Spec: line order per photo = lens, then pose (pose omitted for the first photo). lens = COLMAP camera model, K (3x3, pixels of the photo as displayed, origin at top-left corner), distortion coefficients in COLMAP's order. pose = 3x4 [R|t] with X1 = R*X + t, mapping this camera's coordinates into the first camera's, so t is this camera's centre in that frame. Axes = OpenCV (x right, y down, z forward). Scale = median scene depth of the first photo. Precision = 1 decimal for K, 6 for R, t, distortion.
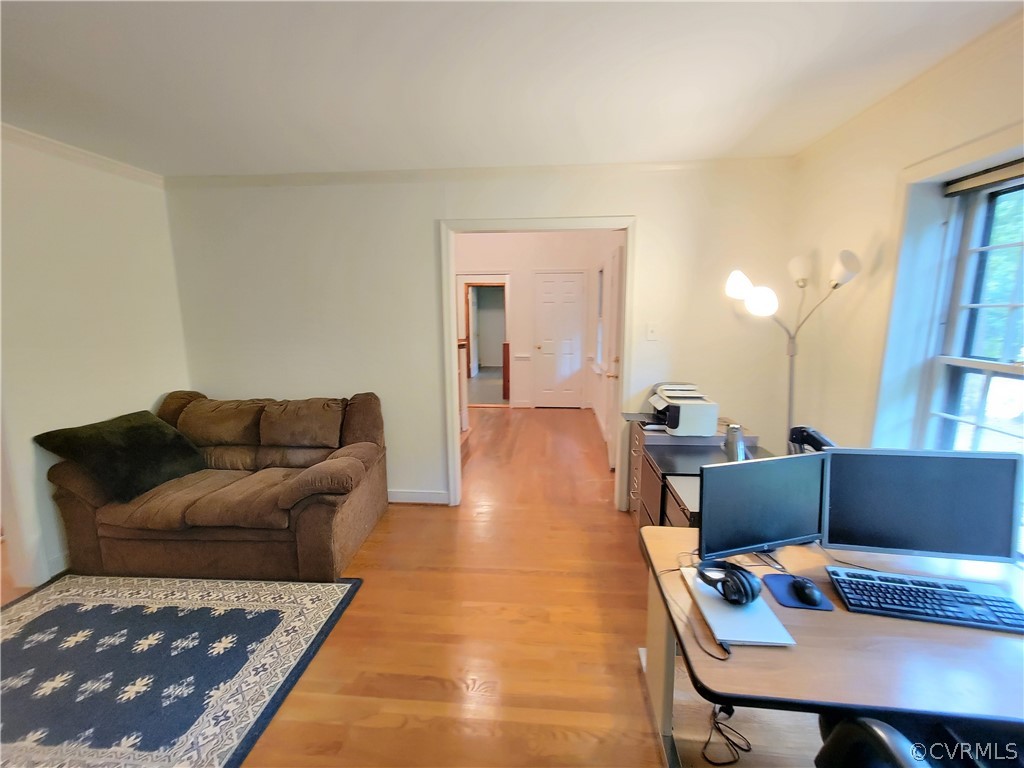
lens RADIAL K [[419.4, 0, 523.0], [0, 419.4, 380.7], [0, 0, 1]] dist [0.000516, -0.000917]
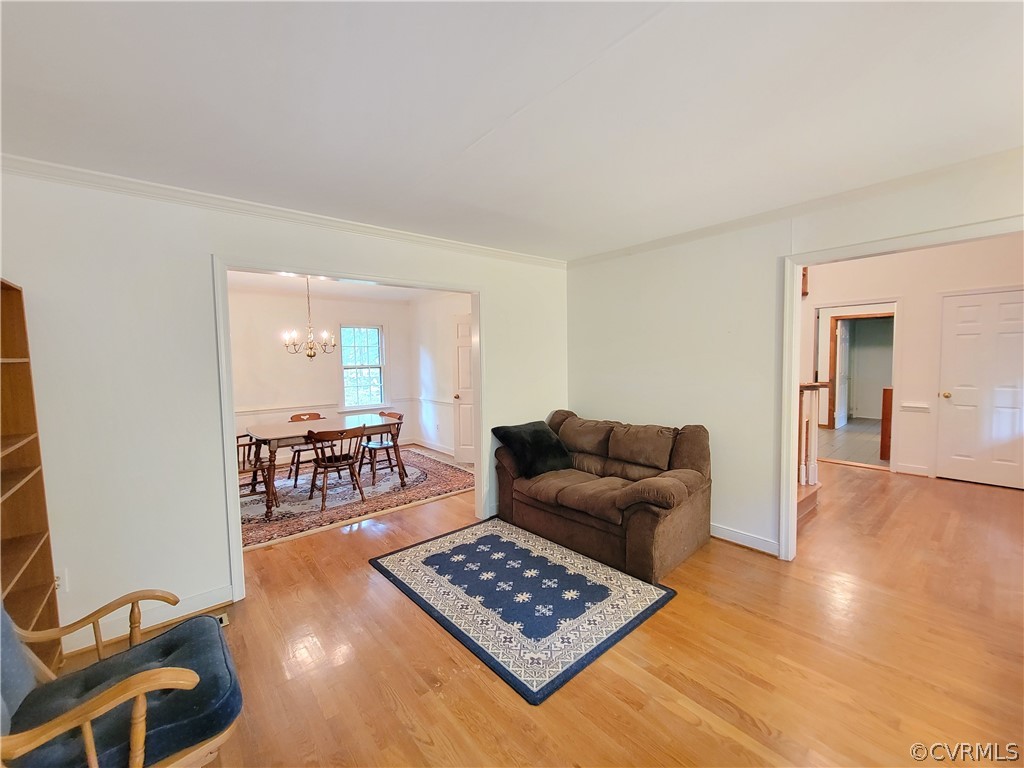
lens RADIAL K [[419.4, 0, 518.1], [0, 419.4, 381.3], [0, 0, 1]] dist [0.000516, -0.000917]
pose [[0.703329, 0.029544, -0.710251, 0.086838], [-0.098641, 0.993526, -0.056353, 0.029869], [0.703988, 0.109694, 0.701690, -0.118904]]
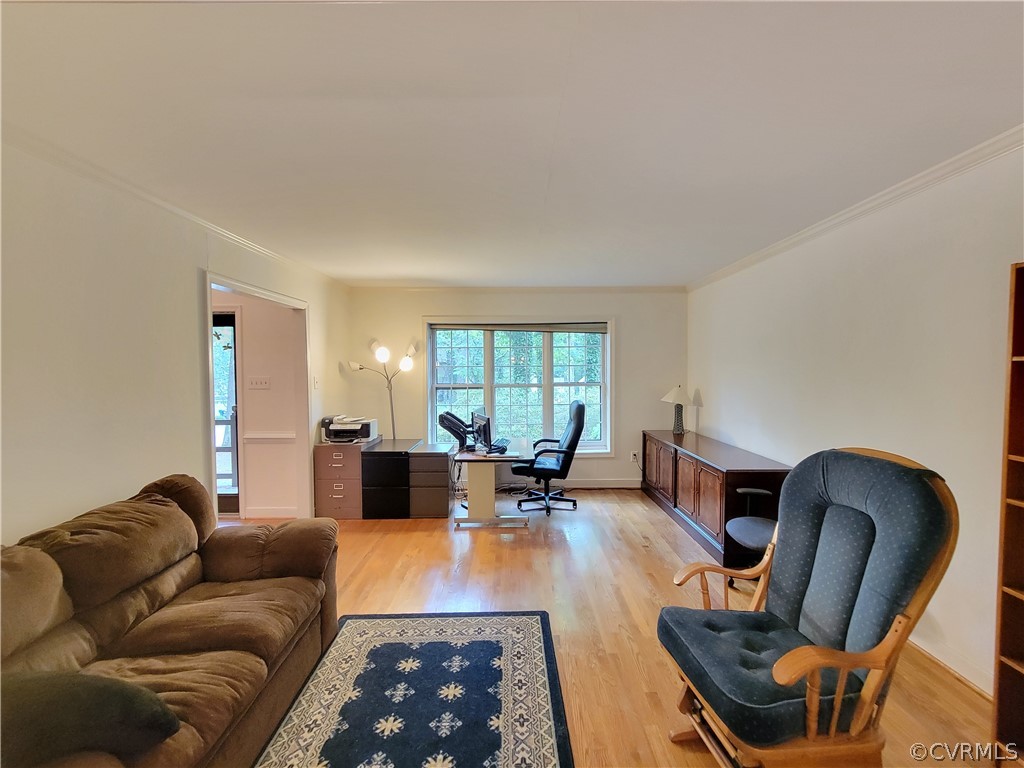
lens RADIAL K [[419.4, 0, 516.6], [0, 419.4, 379.9], [0, 0, 1]] dist [0.000516, -0.000917]
pose [[-0.080783, -0.022432, 0.996479, -1.459997], [0.164676, 0.985707, 0.035539, -0.080863], [-0.983034, 0.166968, -0.075935, 0.545938]]
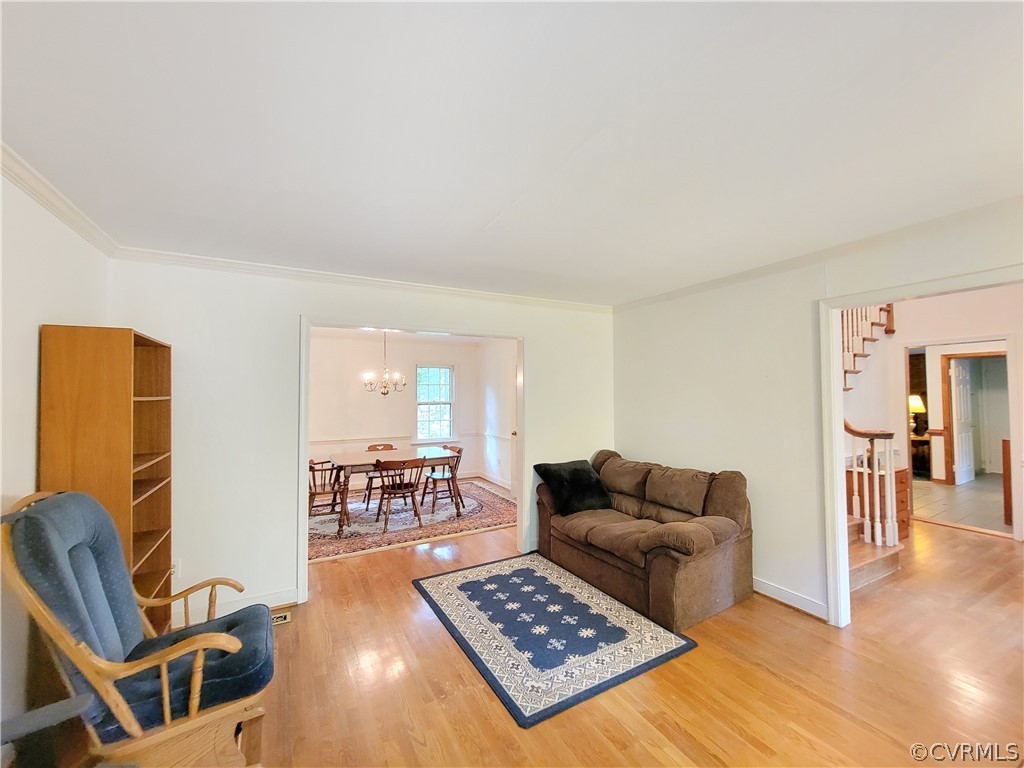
lens RADIAL K [[419.4, 0, 518.3], [0, 419.4, 380.0], [0, 0, 1]] dist [0.000516, -0.000917]
pose [[0.548447, -0.030025, -0.835646, 0.275879], [-0.131344, 0.983856, -0.121554, 0.004418], [0.825805, 0.176423, 0.535650, -0.062962]]
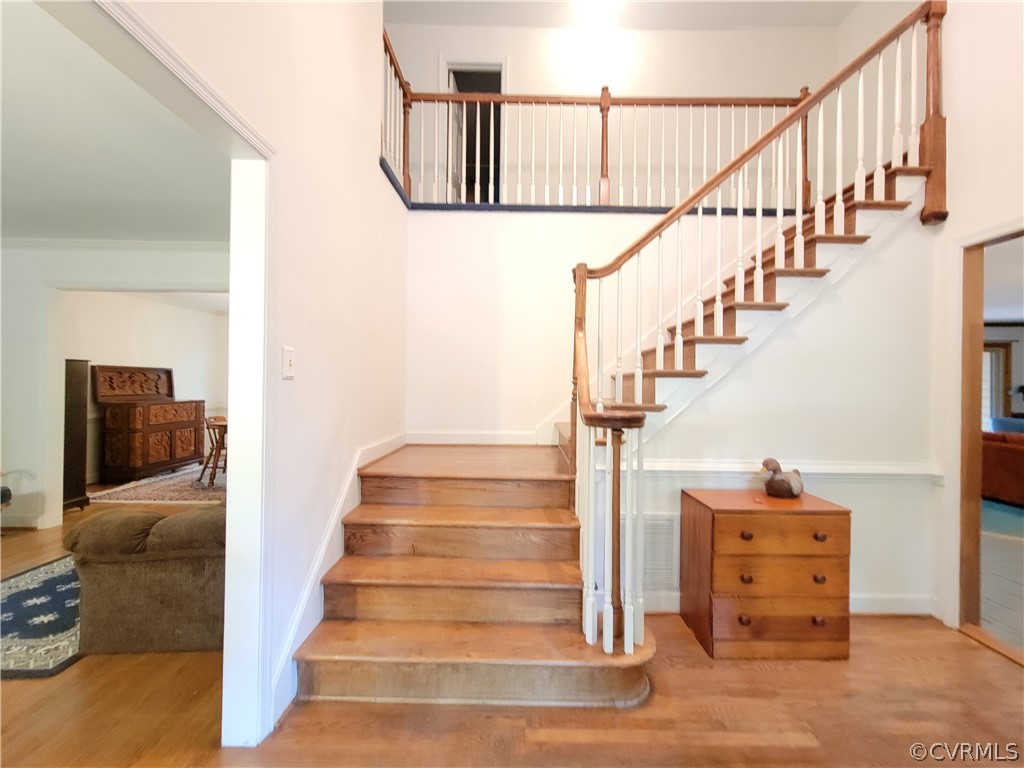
lens RADIAL K [[419.4, 0, 519.0], [0, 419.4, 384.4], [0, 0, 1]] dist [0.000516, -0.000917]
pose [[0.080252, 0.004322, -0.996765, 0.435750], [-0.171565, 0.985127, -0.009542, -0.180415], [0.981899, 0.171776, 0.079800, 1.676123]]
